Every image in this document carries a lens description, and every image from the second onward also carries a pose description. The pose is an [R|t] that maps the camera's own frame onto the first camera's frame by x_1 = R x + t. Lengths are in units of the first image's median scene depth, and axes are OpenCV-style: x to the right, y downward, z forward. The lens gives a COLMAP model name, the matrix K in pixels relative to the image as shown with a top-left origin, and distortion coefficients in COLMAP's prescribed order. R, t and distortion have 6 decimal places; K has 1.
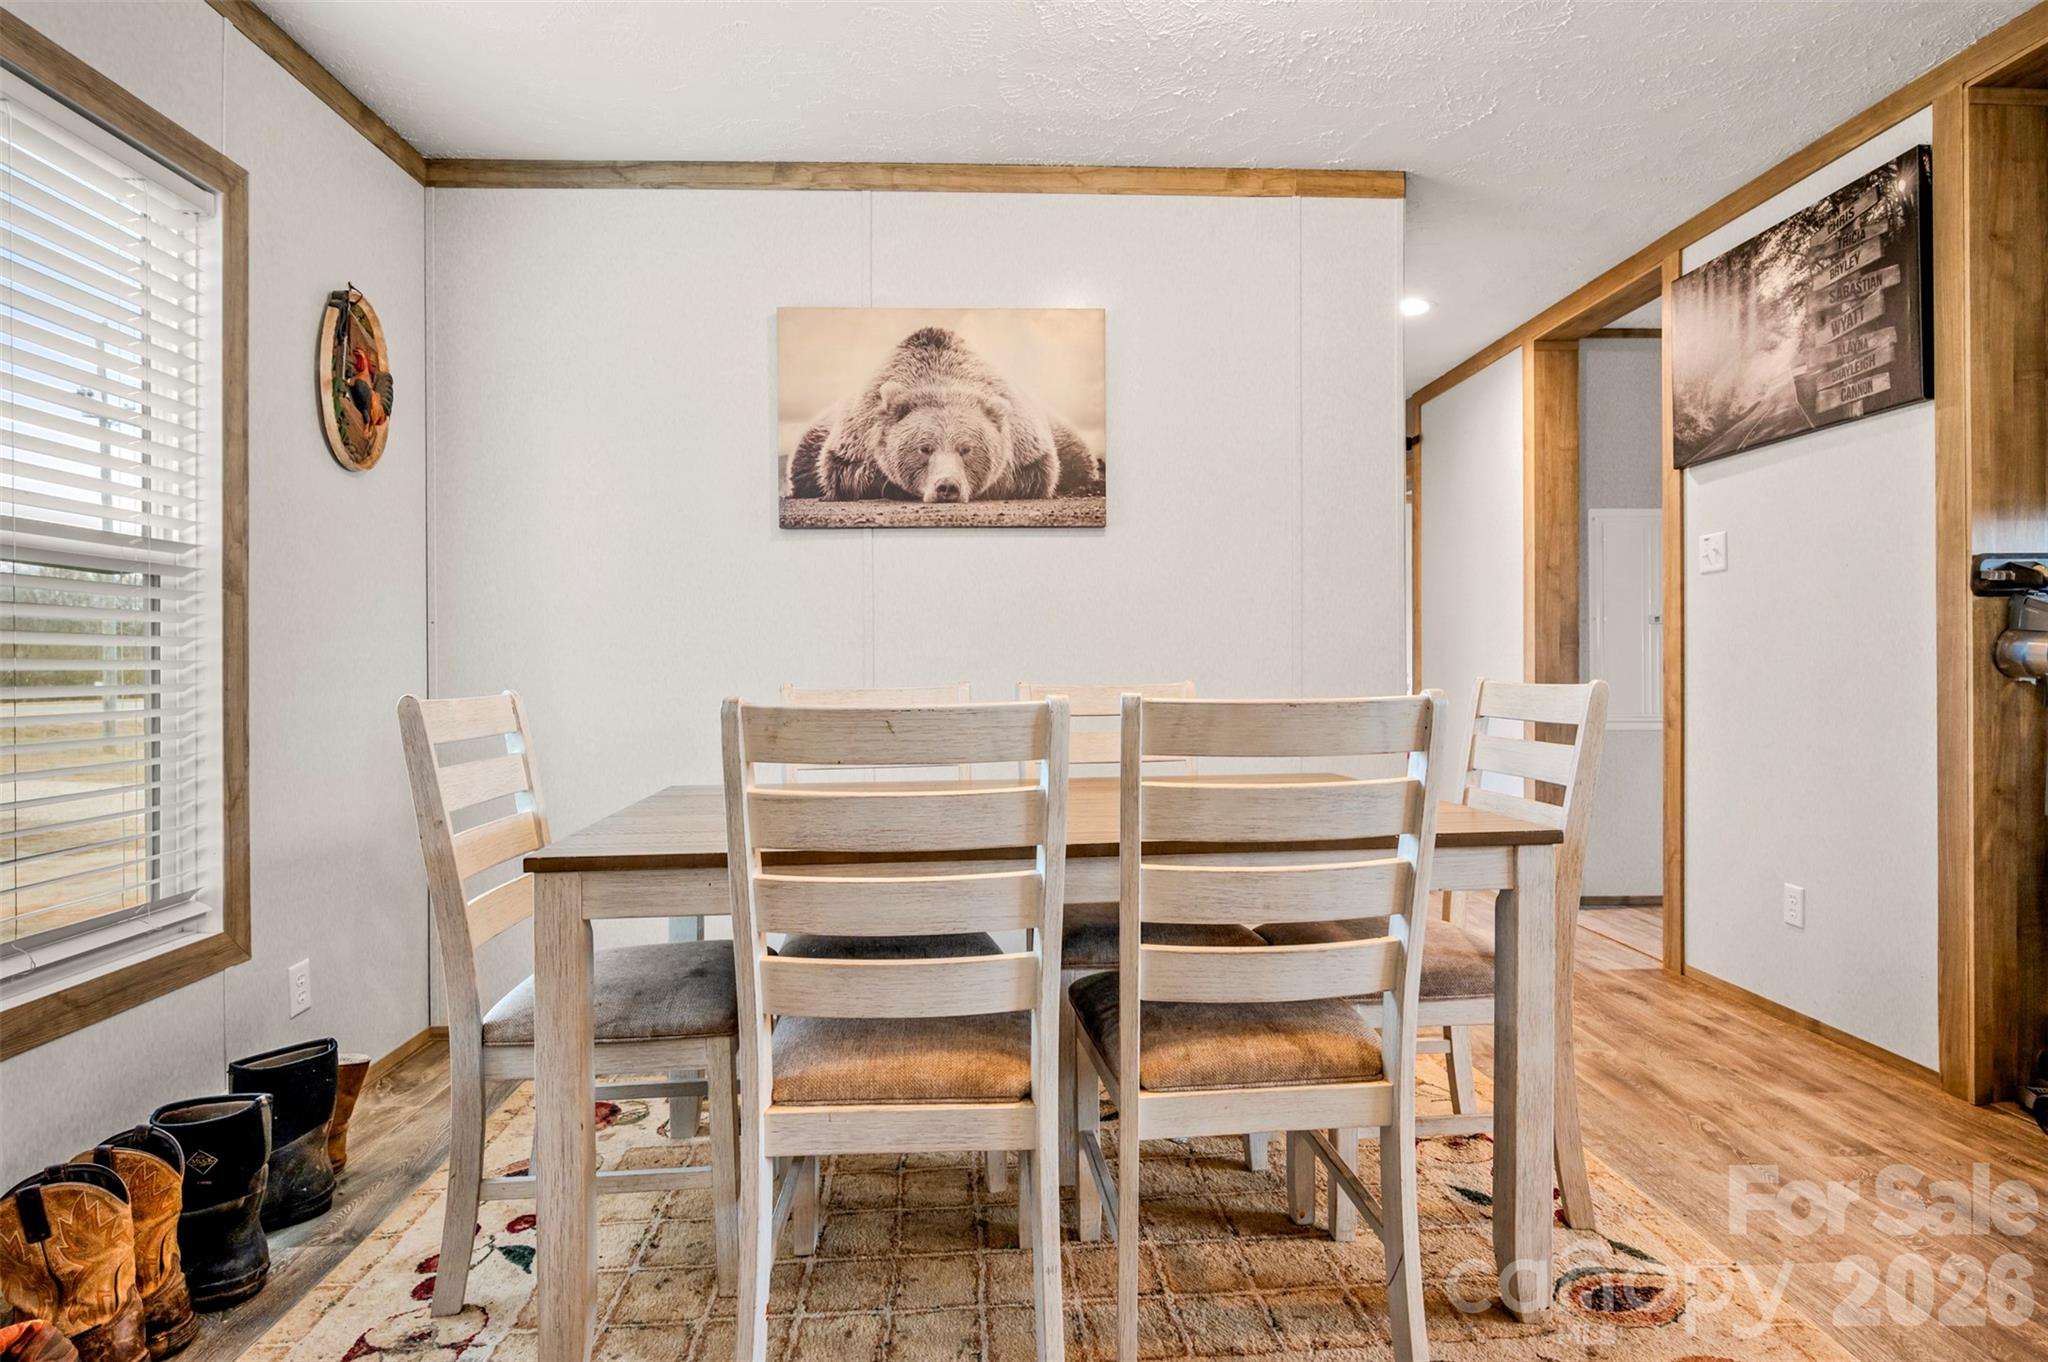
lens RADIAL K [[1061.3, 0, 1025.6], [0, 1061.3, 666.5], [0, 0, 1]] dist [0.000754, 0.000074]
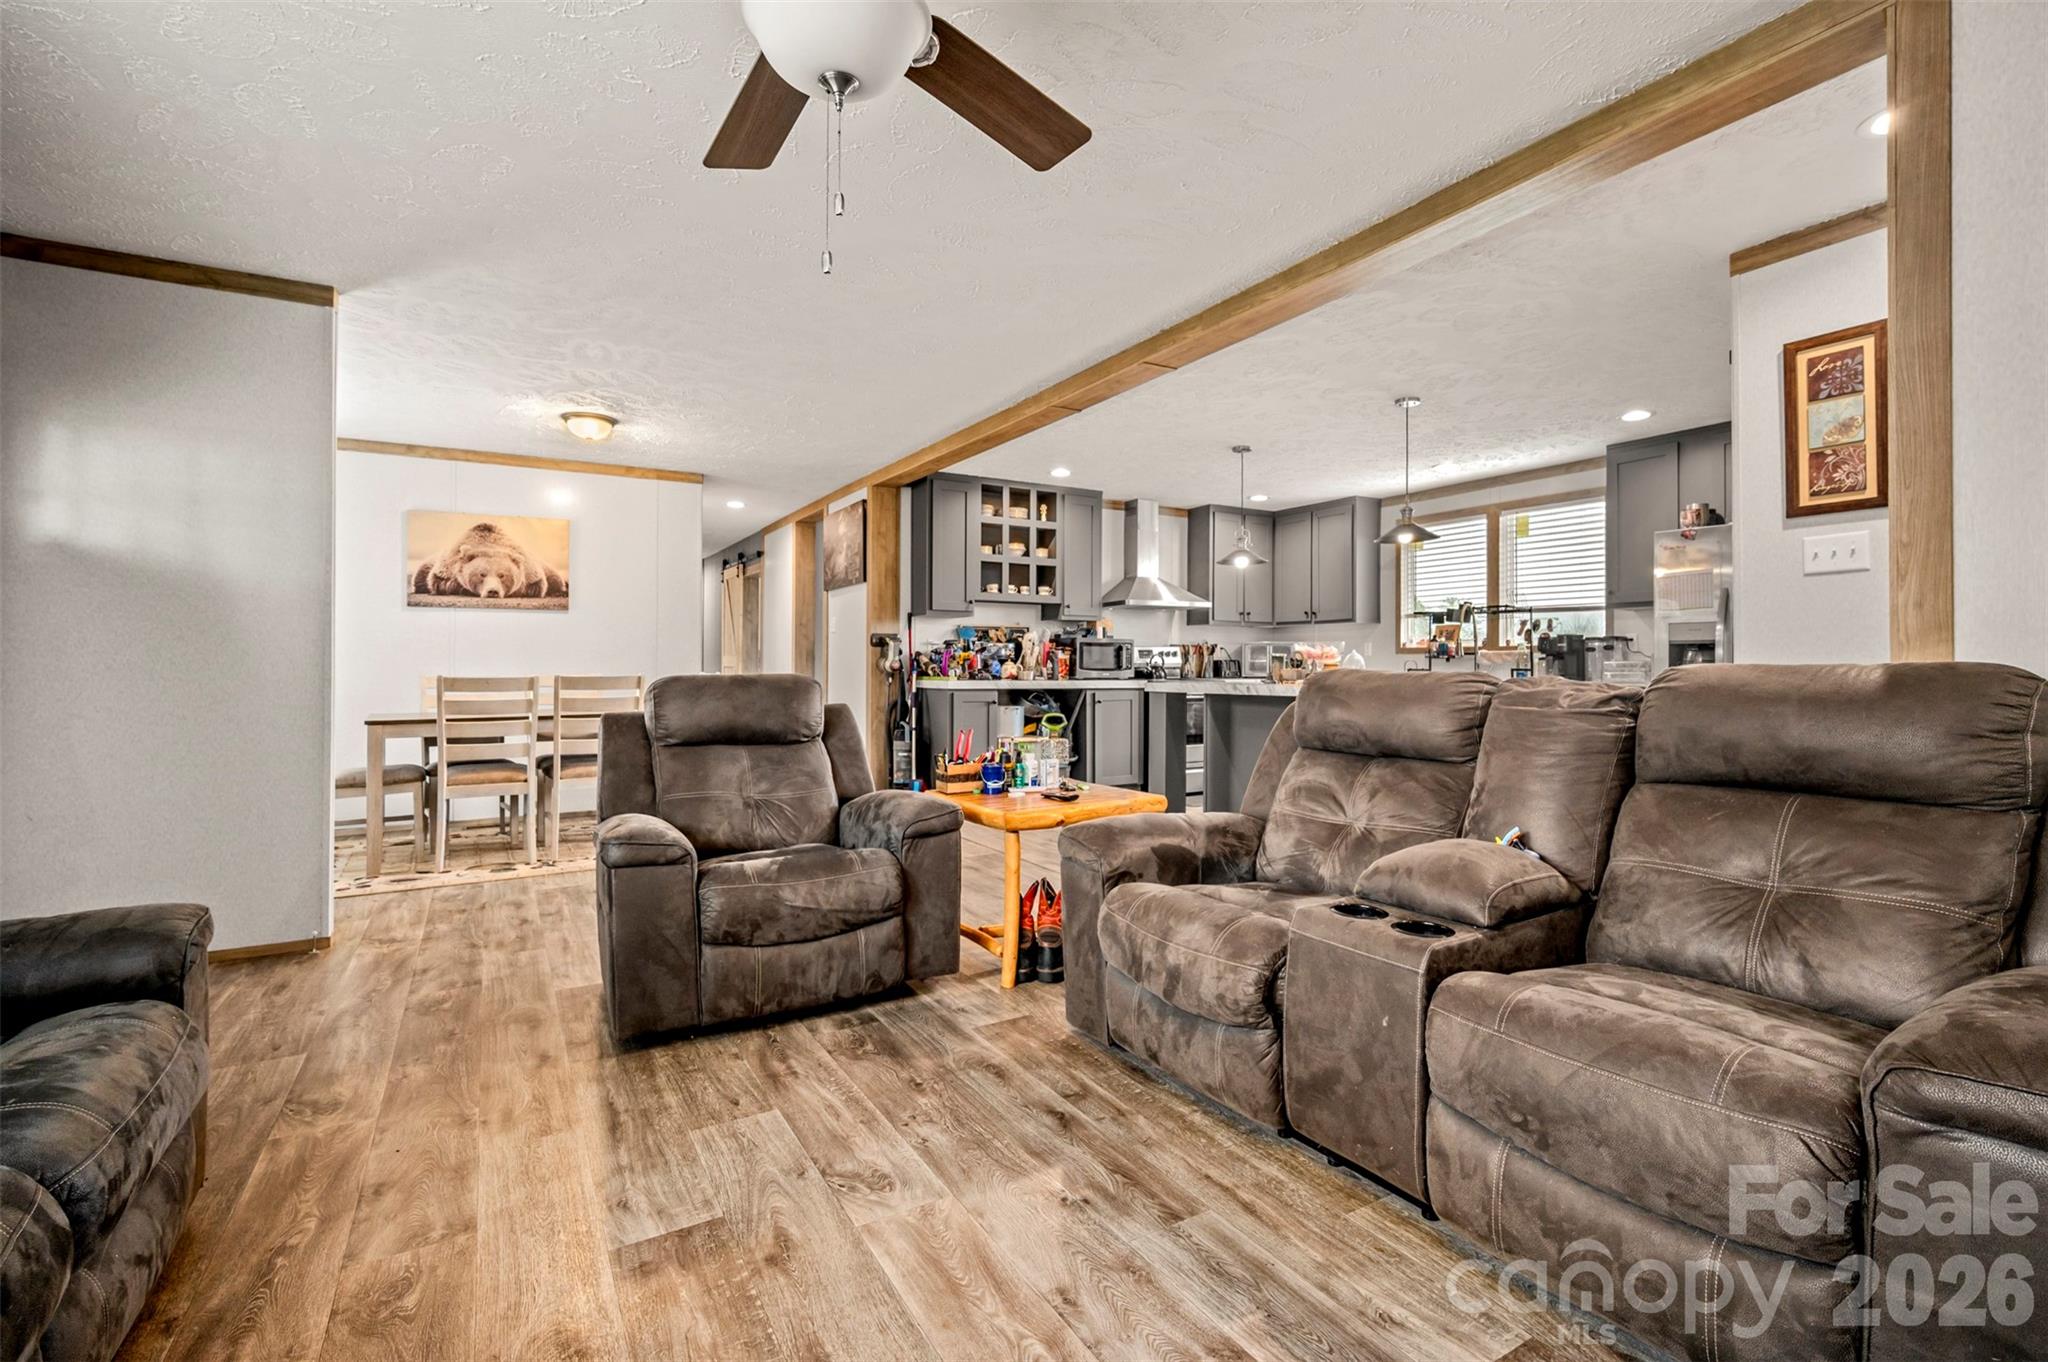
lens RADIAL K [[912.3, 0, 1014.7], [0, 912.3, 650.1], [0, 0, 1]] dist [0.012570, -0.000085]
pose [[0.887751, 0.013195, 0.460135, 0.020108], [-0.002847, 0.999727, -0.023175, 0.004382], [-0.460315, 0.019264, 0.887547, -1.326057]]
